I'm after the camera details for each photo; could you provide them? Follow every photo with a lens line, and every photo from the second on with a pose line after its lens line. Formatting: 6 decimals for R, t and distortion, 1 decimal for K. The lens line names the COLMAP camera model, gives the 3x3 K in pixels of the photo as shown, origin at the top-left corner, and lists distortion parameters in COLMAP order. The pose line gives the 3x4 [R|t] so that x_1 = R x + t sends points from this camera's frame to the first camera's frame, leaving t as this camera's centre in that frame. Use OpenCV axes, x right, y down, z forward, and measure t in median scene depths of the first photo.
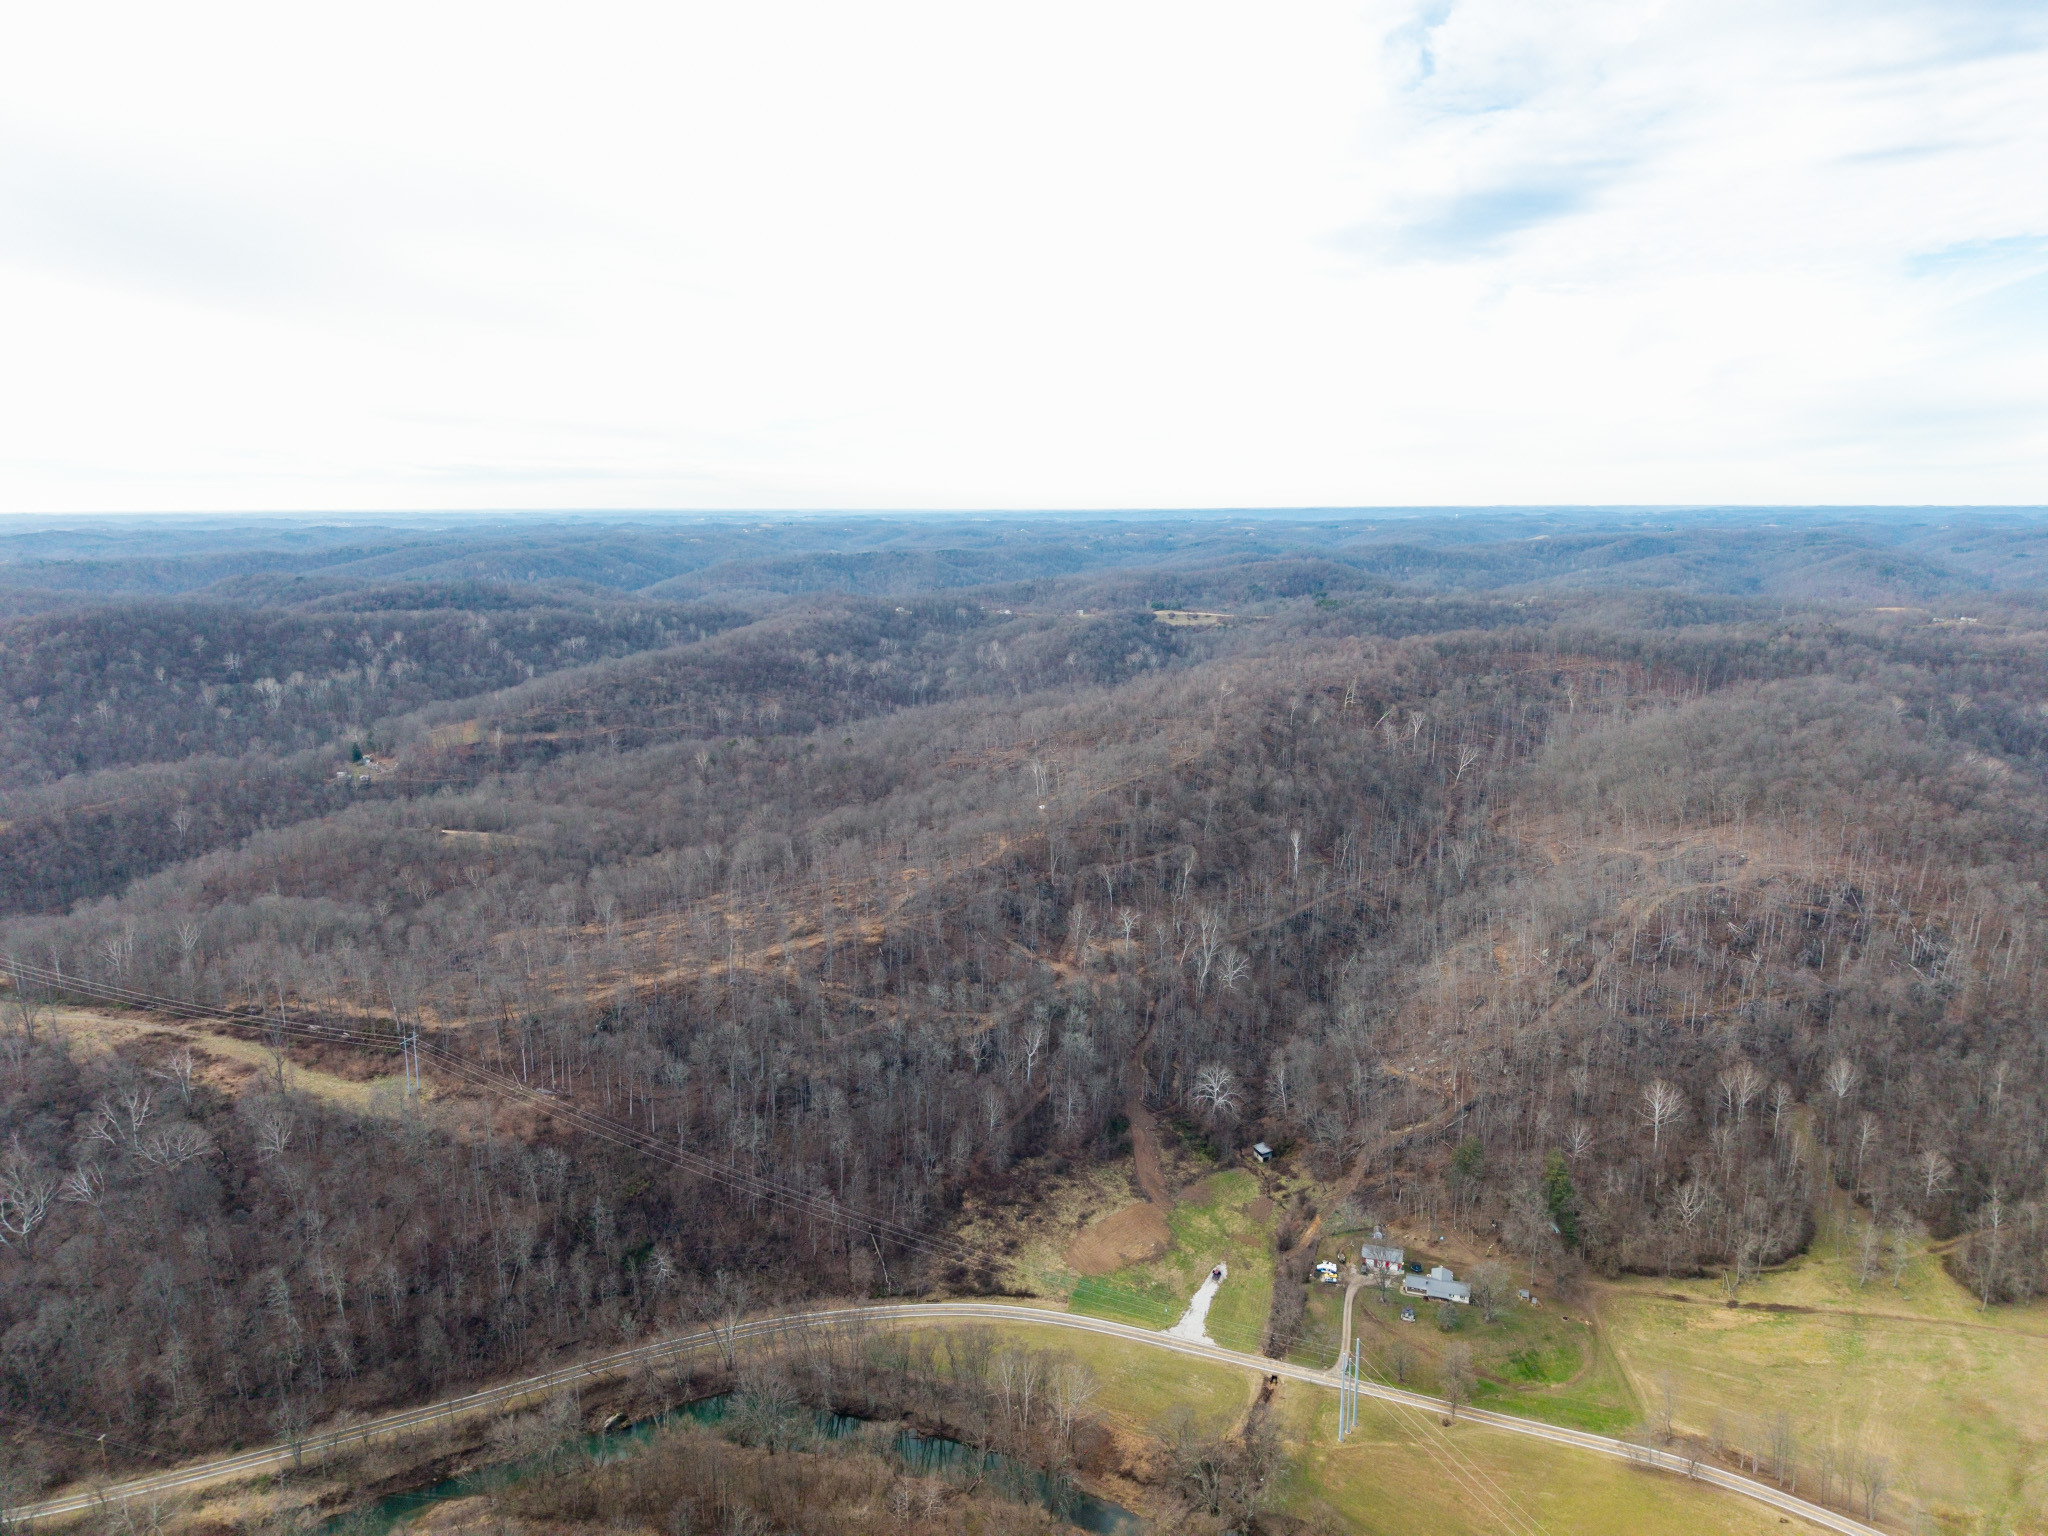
lens RADIAL K [[1372.2, 0, 1035.6], [0, 1372.2, 758.4], [0, 0, 1]] dist [0.023537, -0.018976]
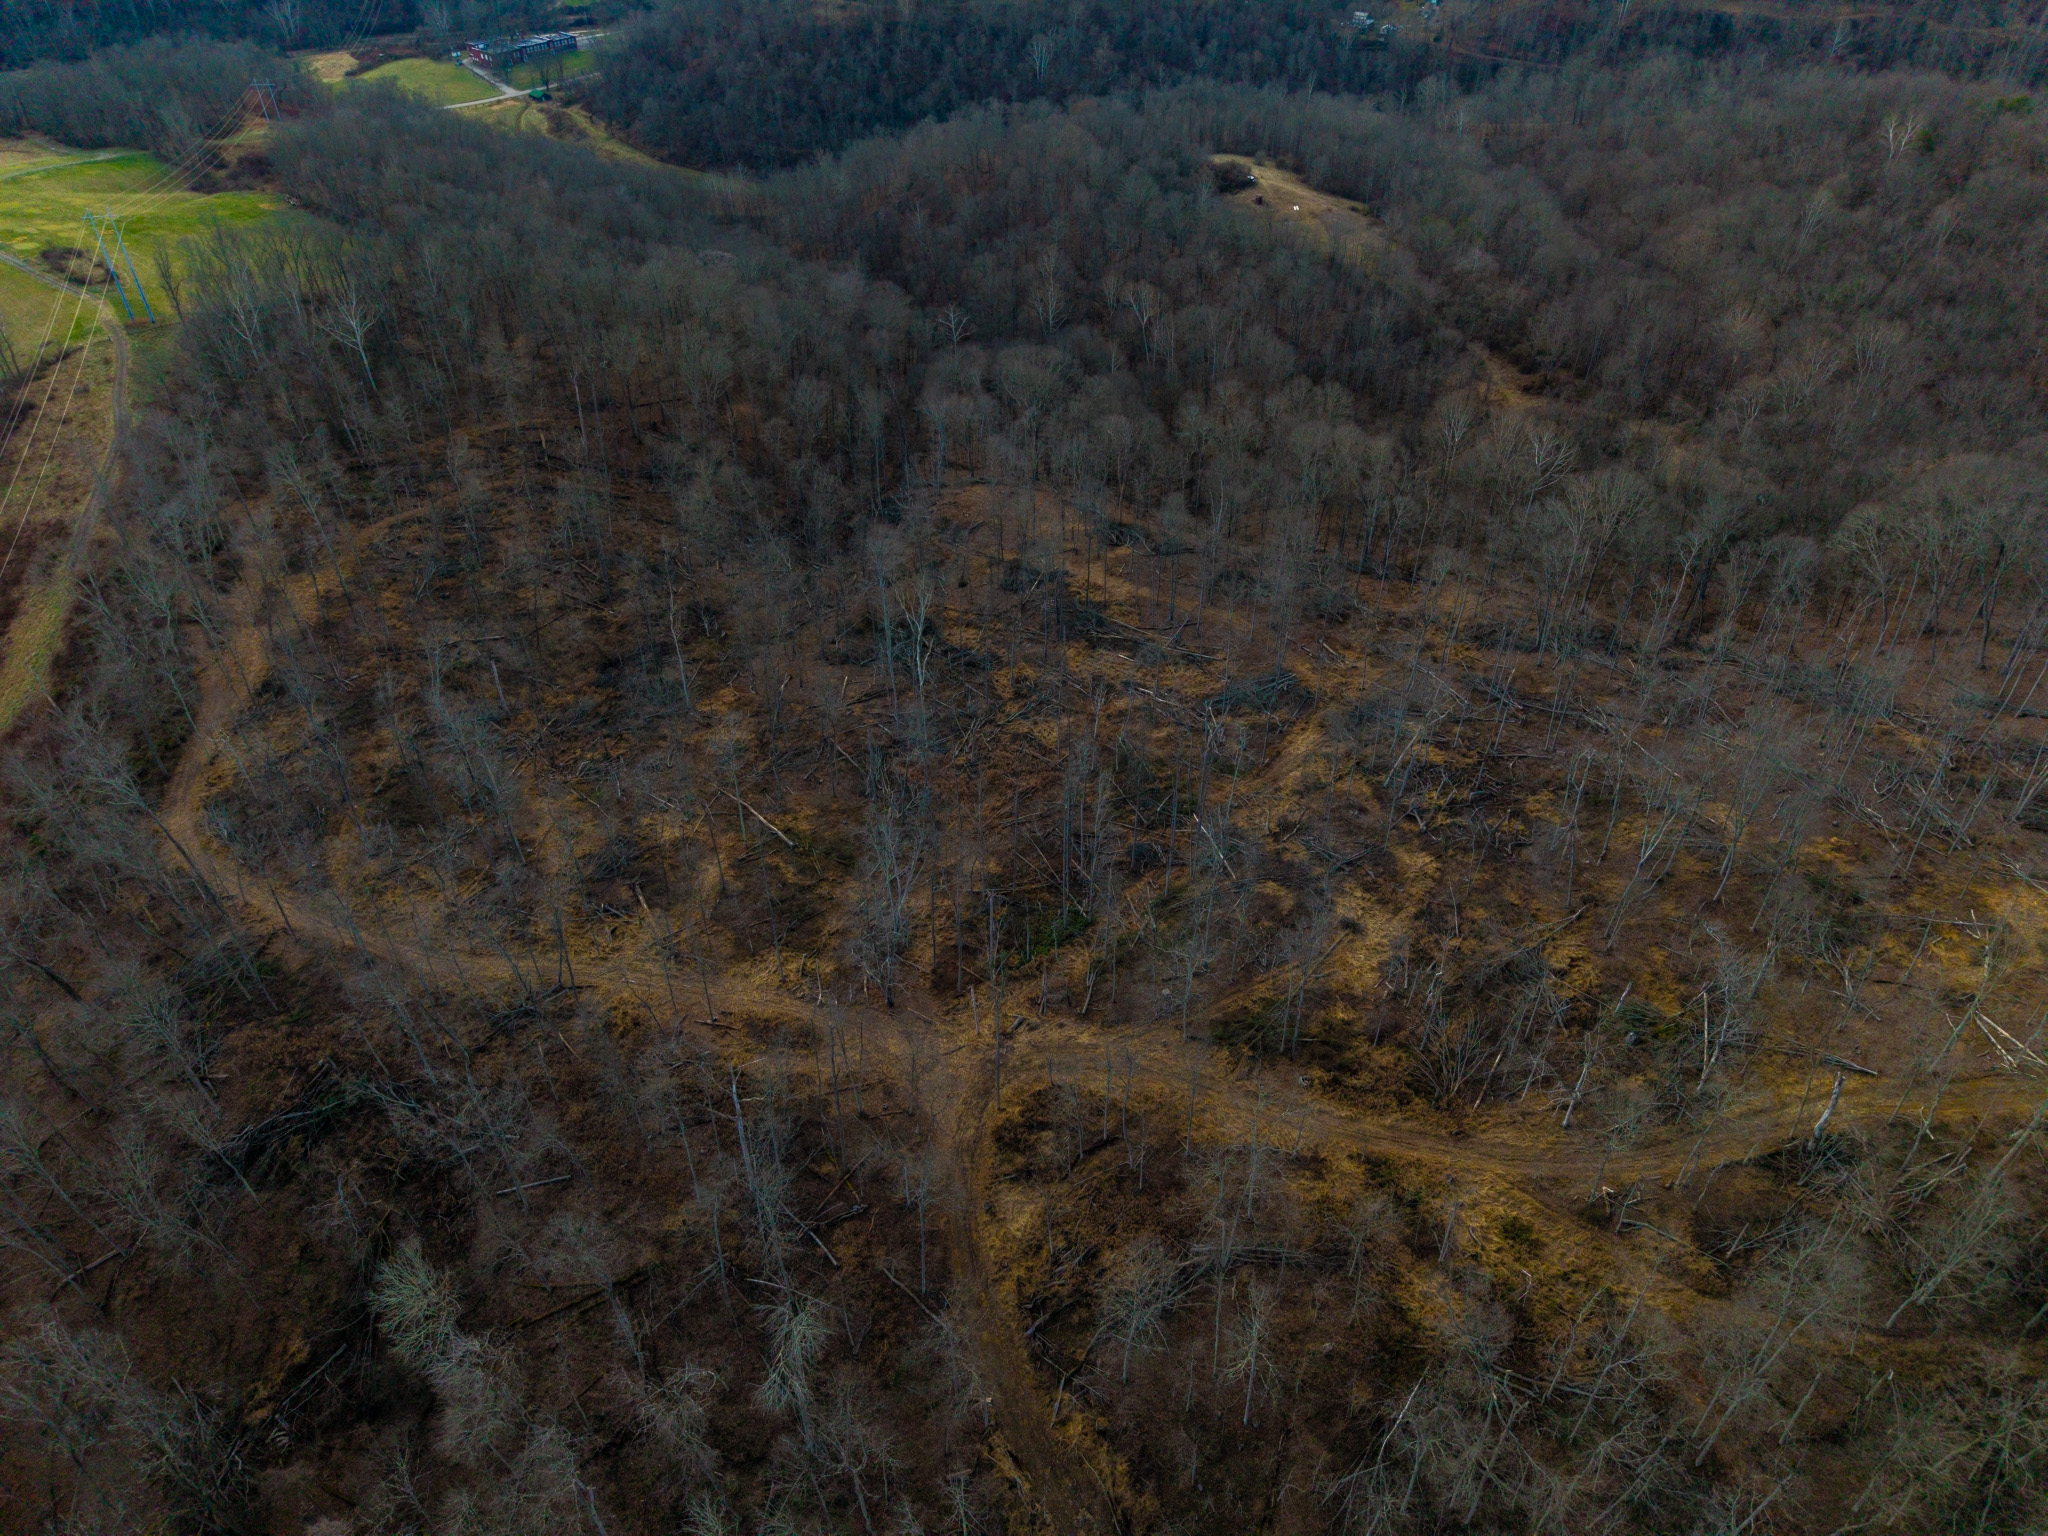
lens RADIAL K [[1372.2, 0, 1010.8], [0, 1372.2, 765.0], [0, 0, 1]] dist [0.023537, -0.018976]
pose [[0.586752, 0.518770, -0.621771, -0.063489], [-0.150804, 0.824411, 0.545531, -0.046237], [0.795600, -0.226326, 0.561958, 0.810584]]
